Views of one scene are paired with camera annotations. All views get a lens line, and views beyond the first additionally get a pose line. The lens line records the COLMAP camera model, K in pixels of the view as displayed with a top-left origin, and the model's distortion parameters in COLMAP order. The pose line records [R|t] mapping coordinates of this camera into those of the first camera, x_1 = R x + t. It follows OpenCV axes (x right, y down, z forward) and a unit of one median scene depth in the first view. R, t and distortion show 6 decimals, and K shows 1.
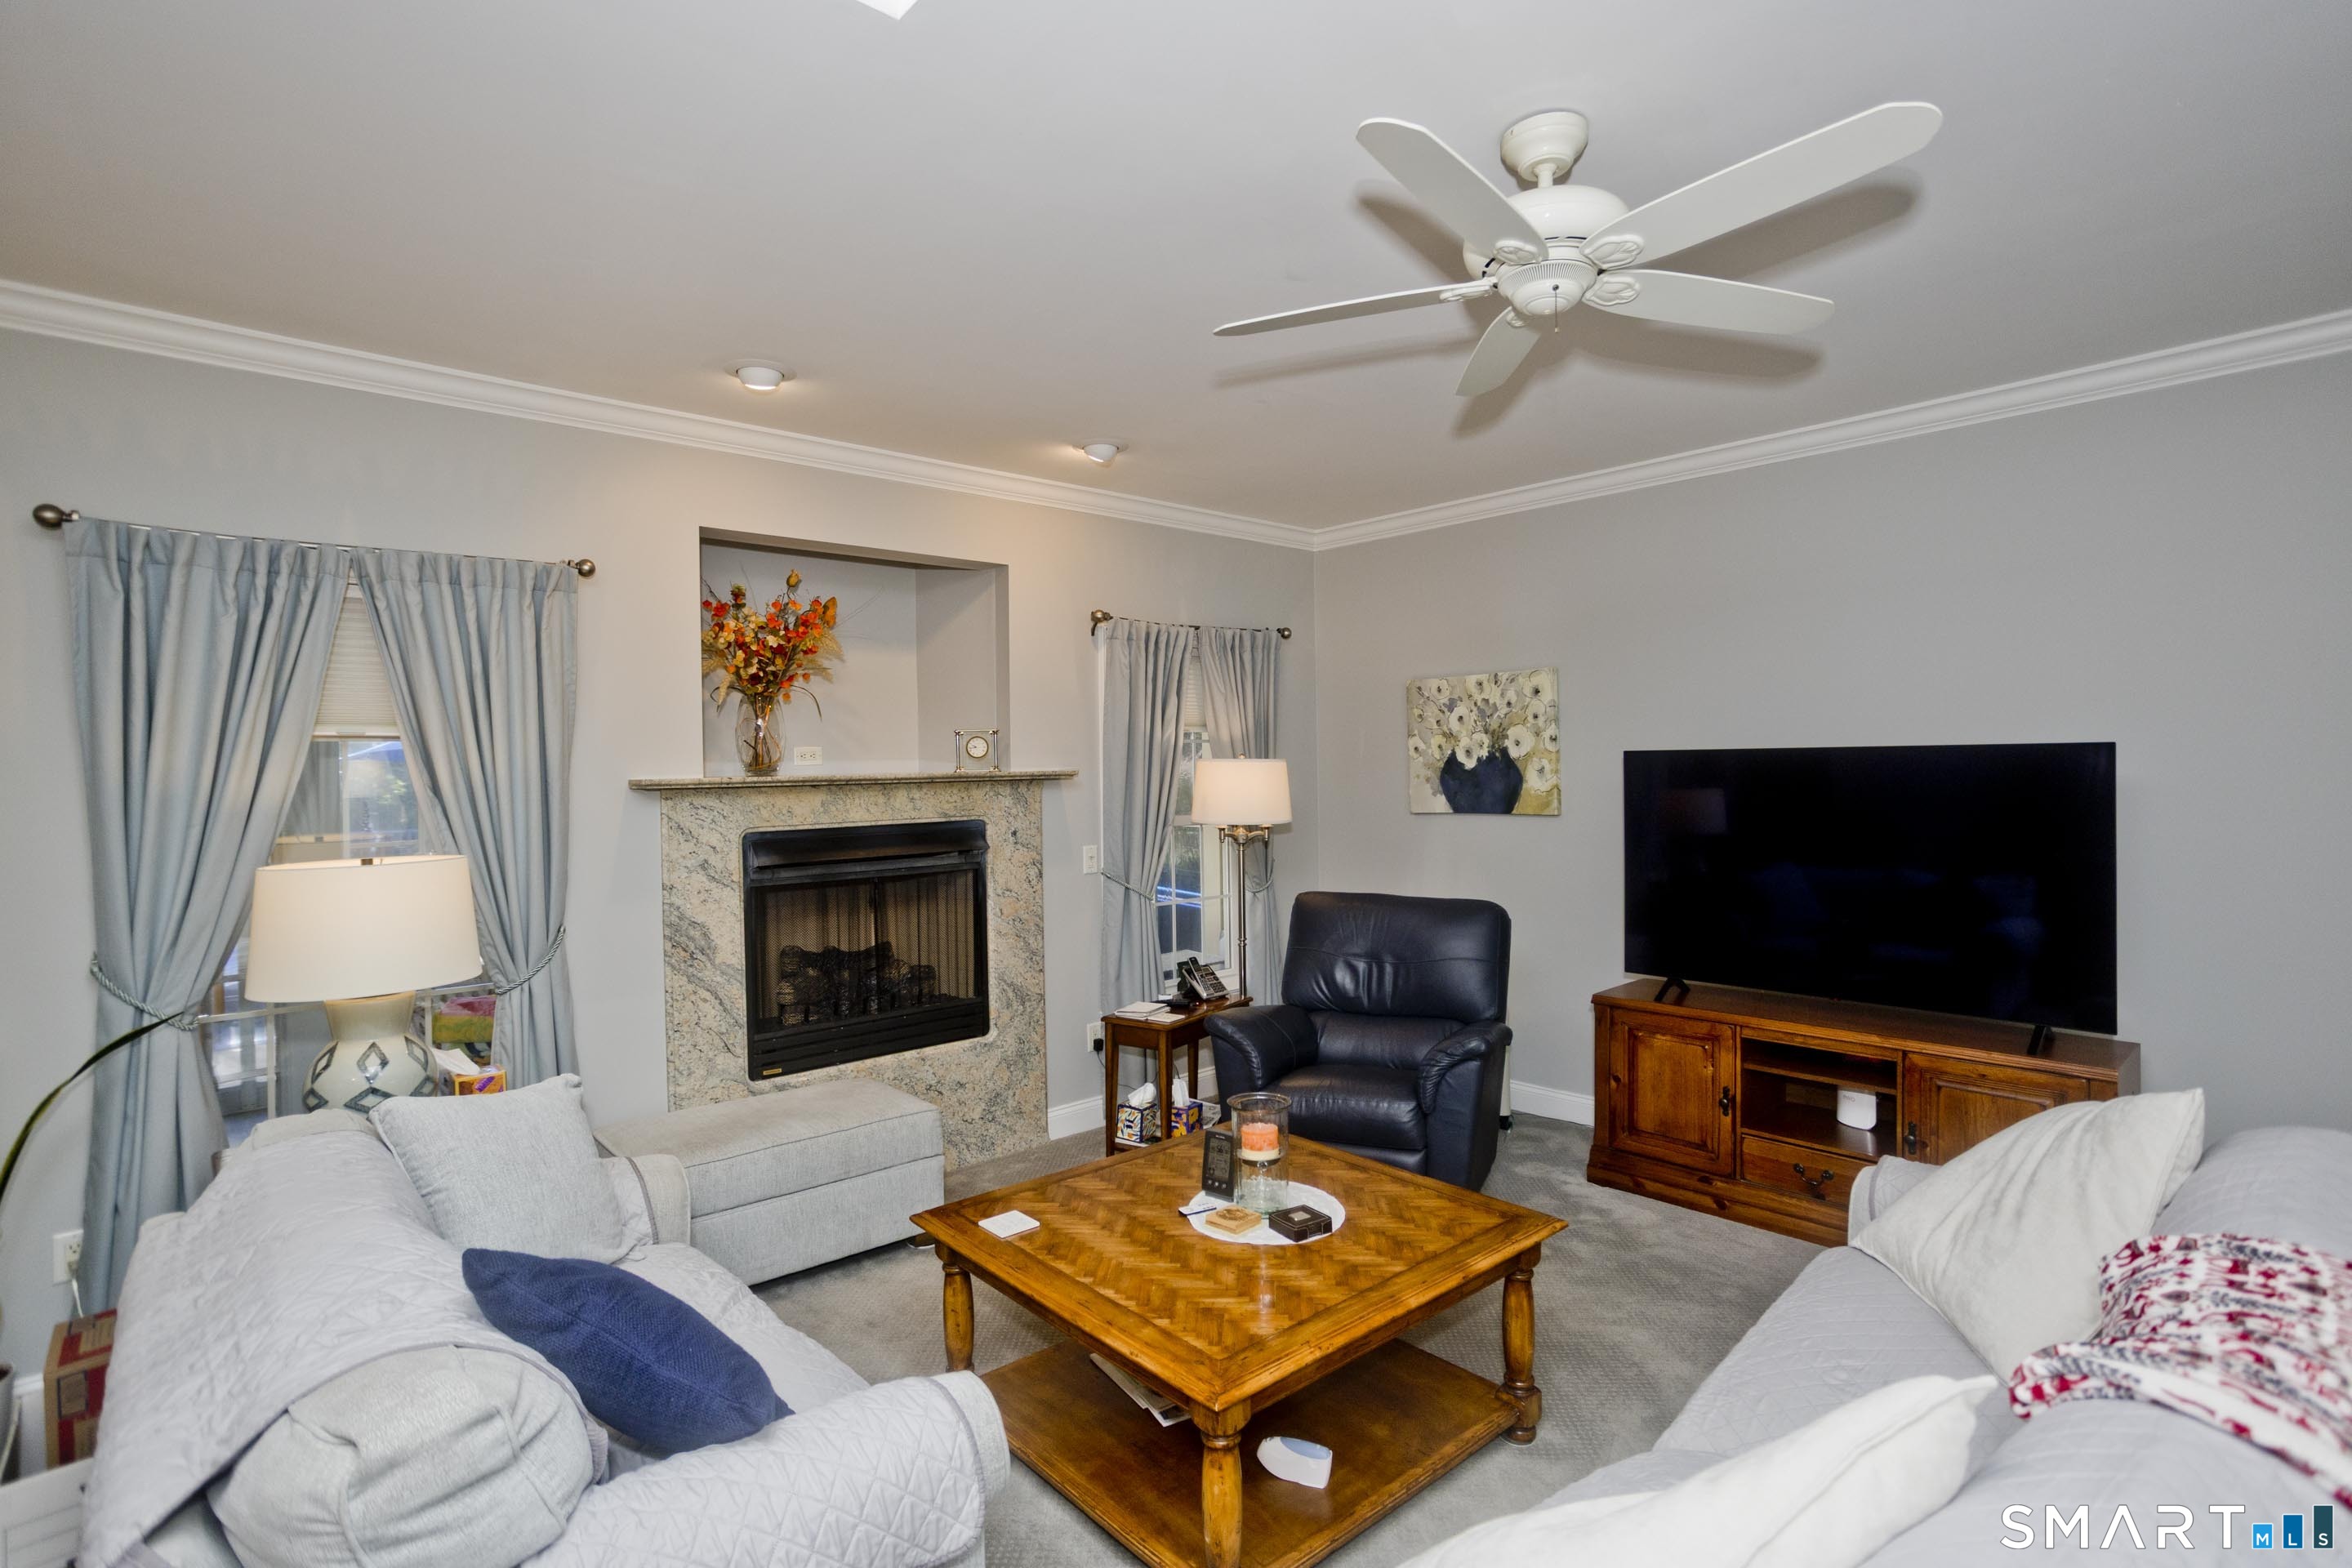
lens RADIAL K [[1127.6, 0, 1188.0], [0, 1127.6, 778.9], [0, 0, 1]] dist [-0.028060, 0.008309]
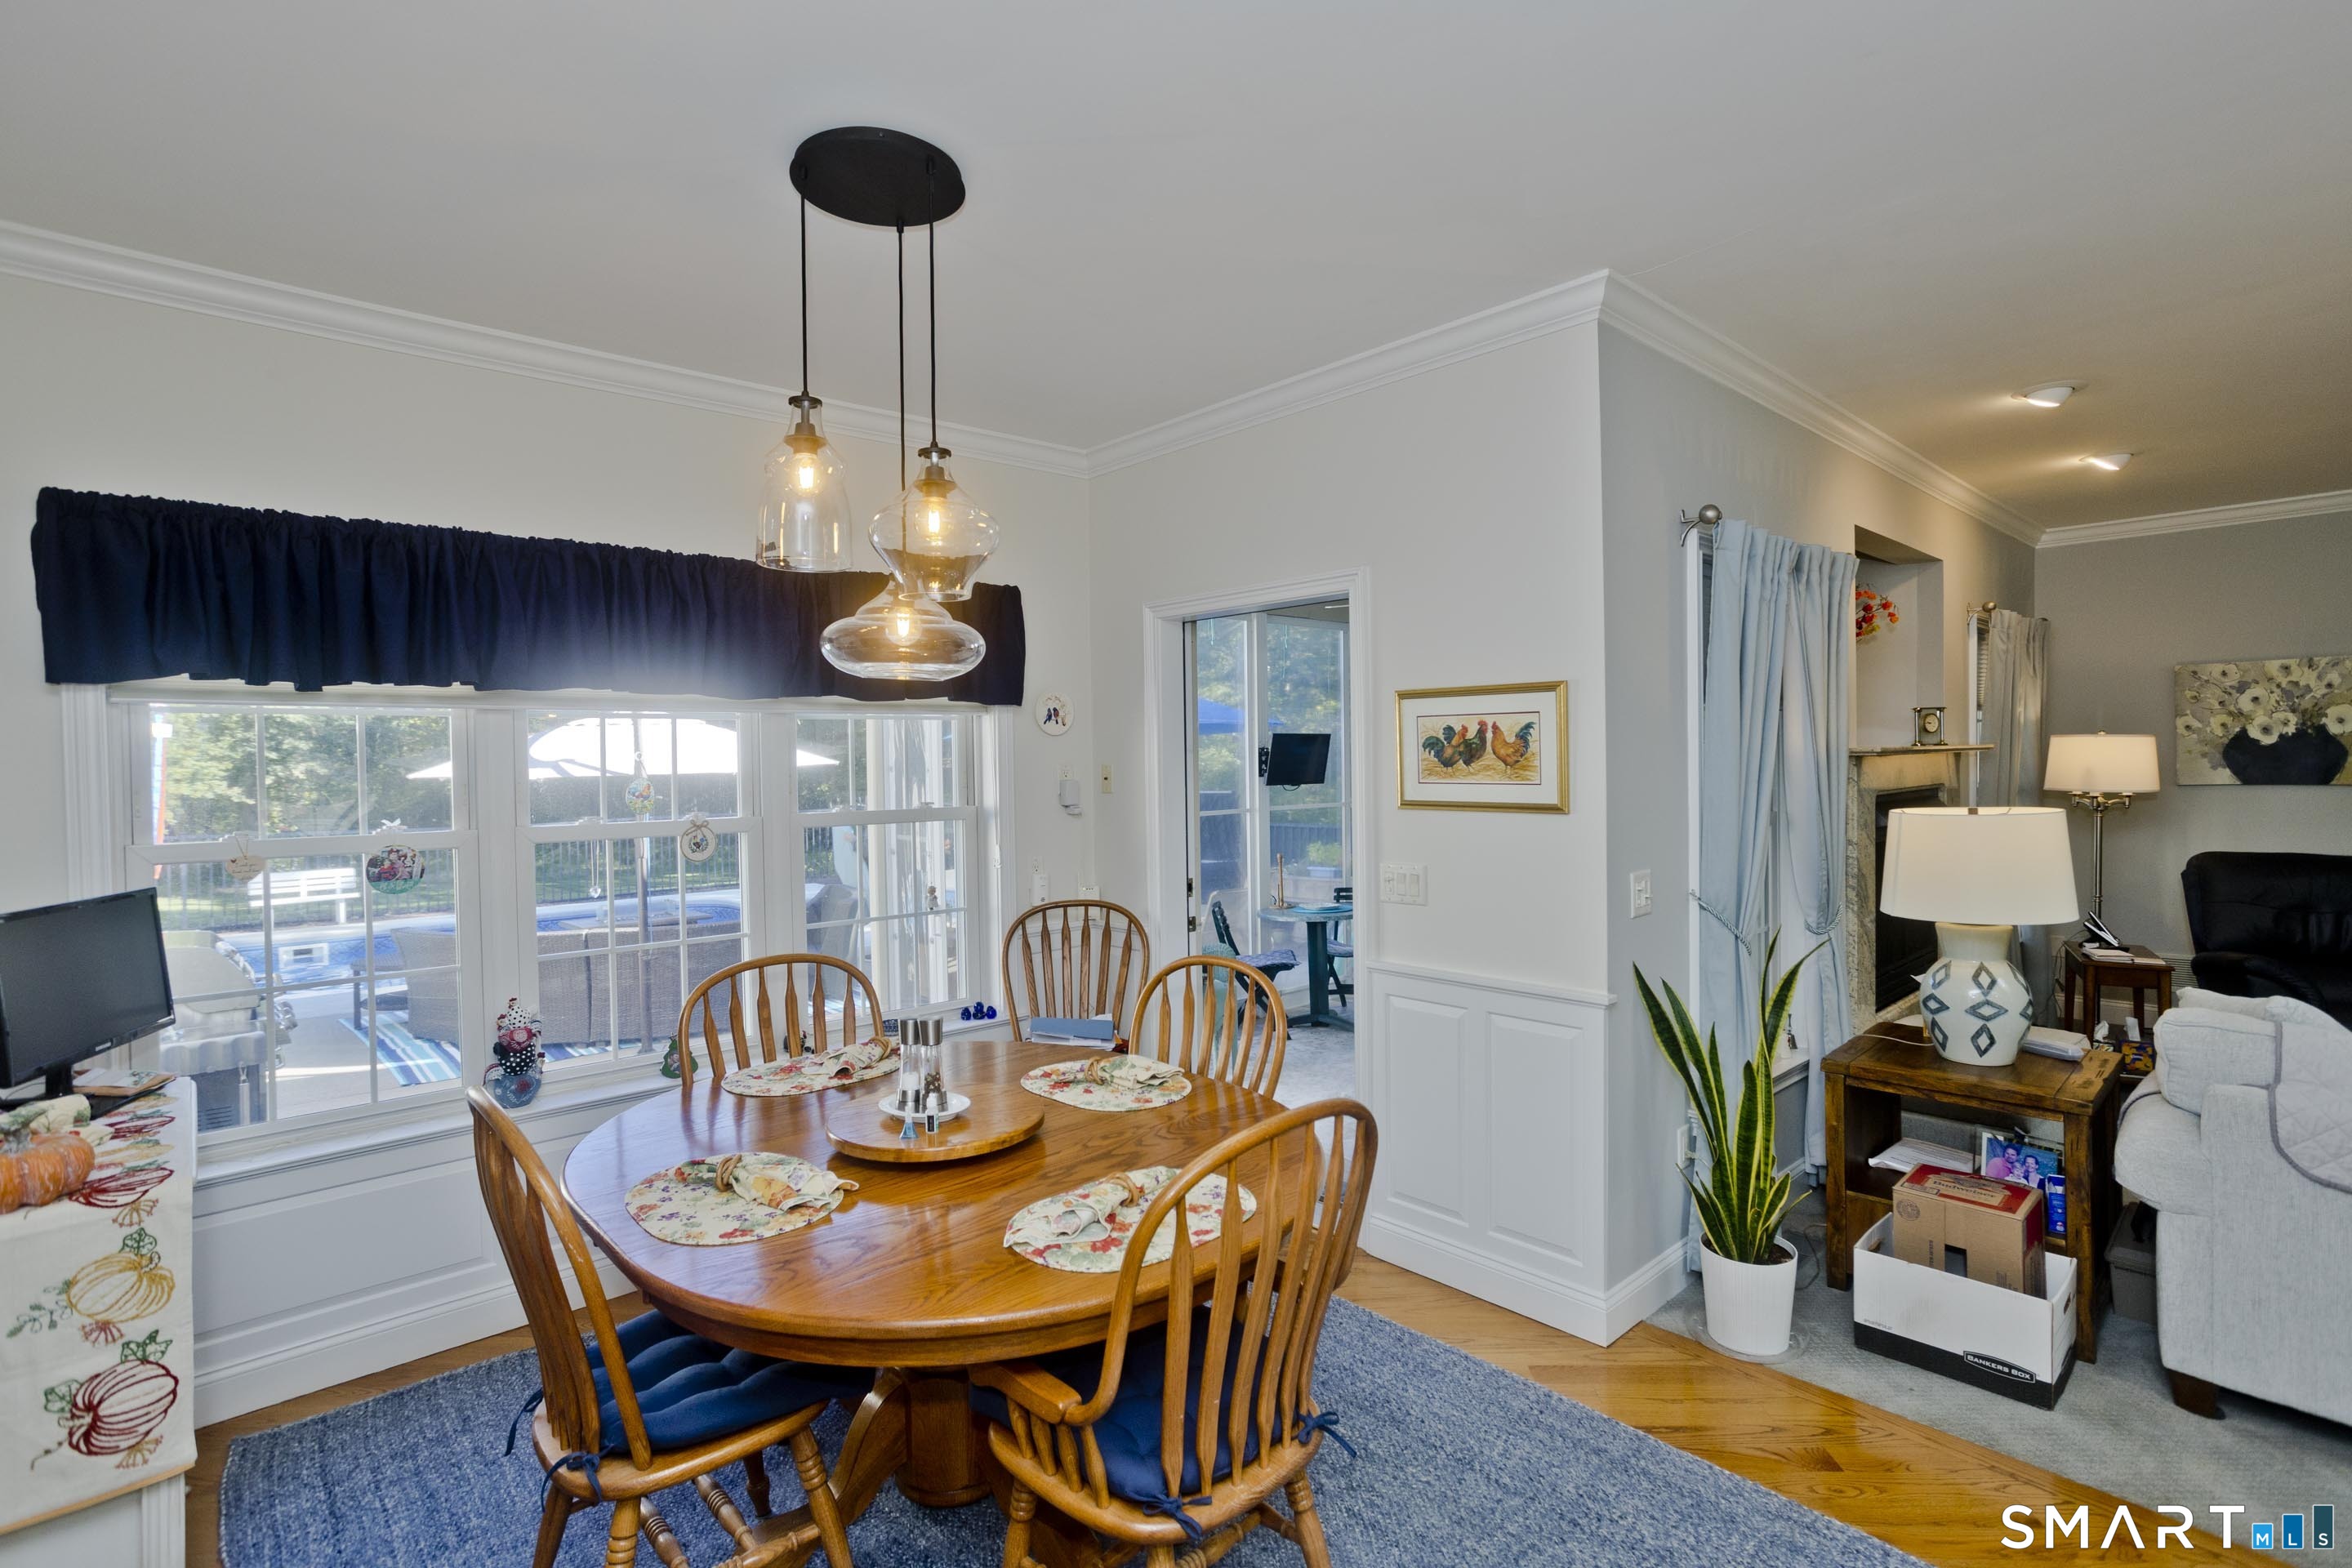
lens RADIAL K [[1127.6, 0, 1172.0], [0, 1127.6, 785.2], [0, 0, 1]] dist [-0.028060, 0.008309]
pose [[0.999999, -0.000089, 0.001302, -0.922587], [0.000076, 0.999948, 0.010197, 0.022271], [-0.001303, -0.010197, 0.999947, -0.098507]]
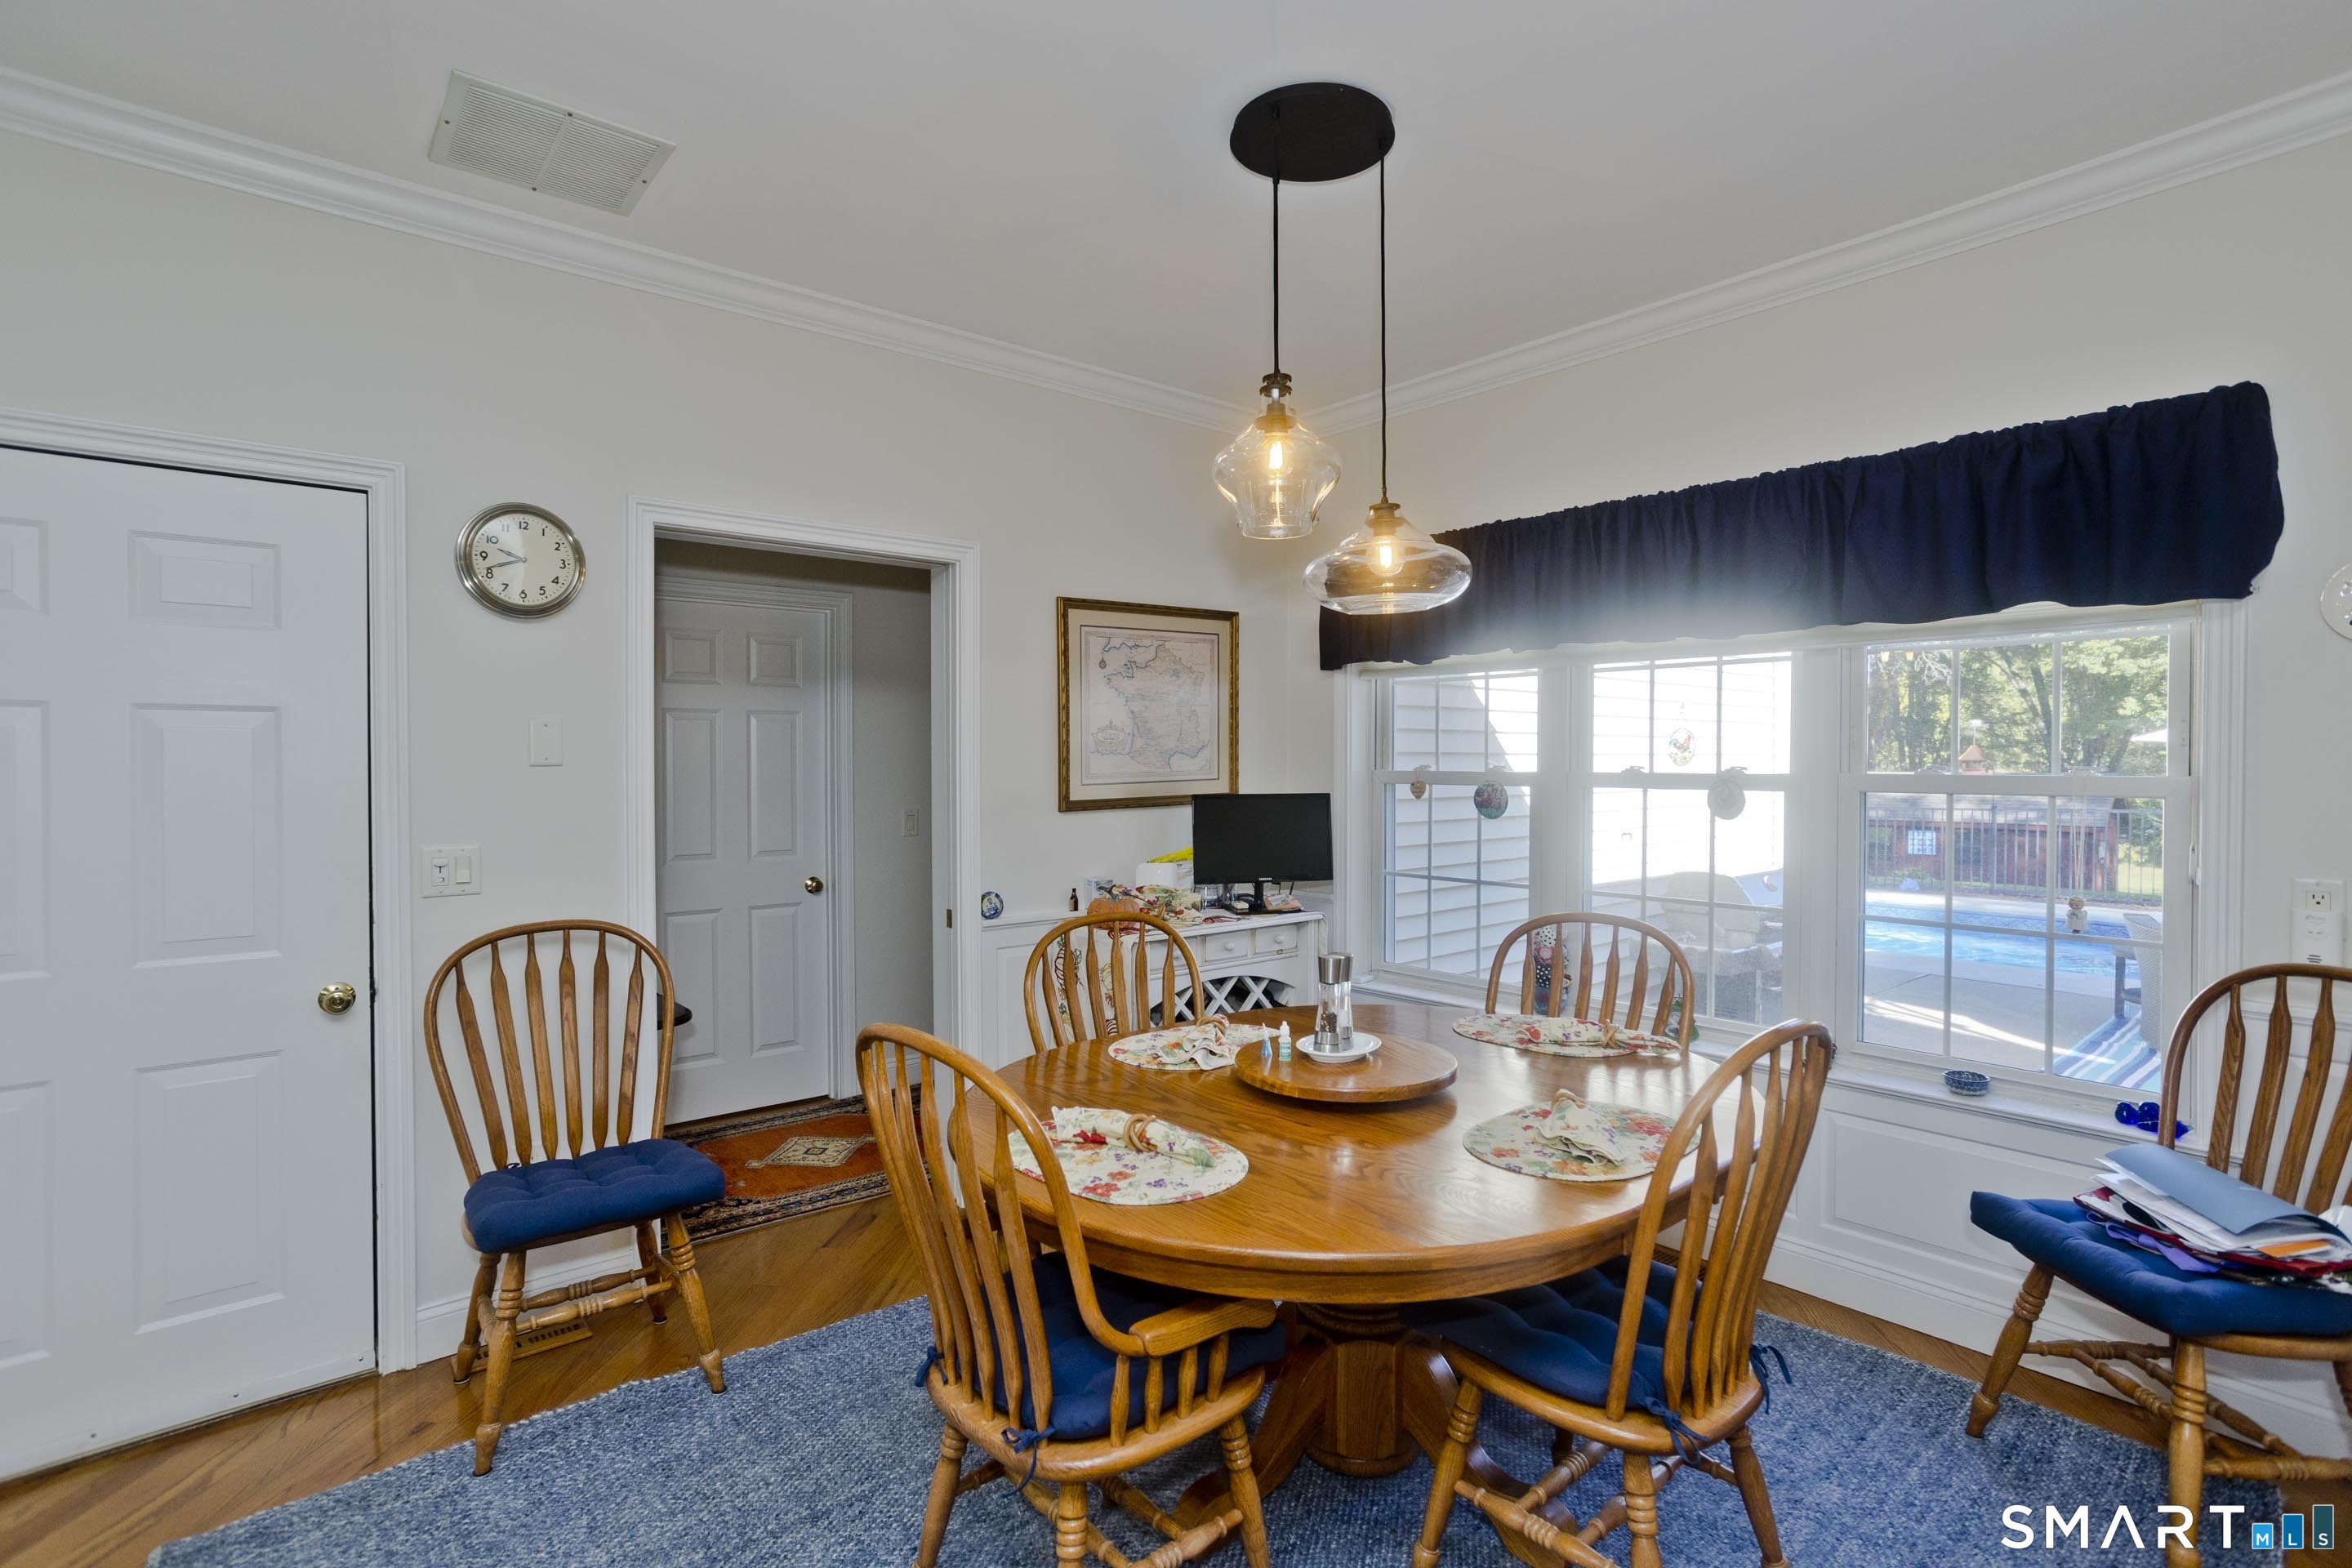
lens RADIAL K [[1127.6, 0, 1176.1], [0, 1127.6, 789.0], [0, 0, 1]] dist [-0.028060, 0.008309]
pose [[-0.031611, 0.041130, -0.998654, -0.528811], [-0.011152, 0.999076, 0.041500, 0.037699], [0.999438, 0.012449, -0.031123, 0.357055]]
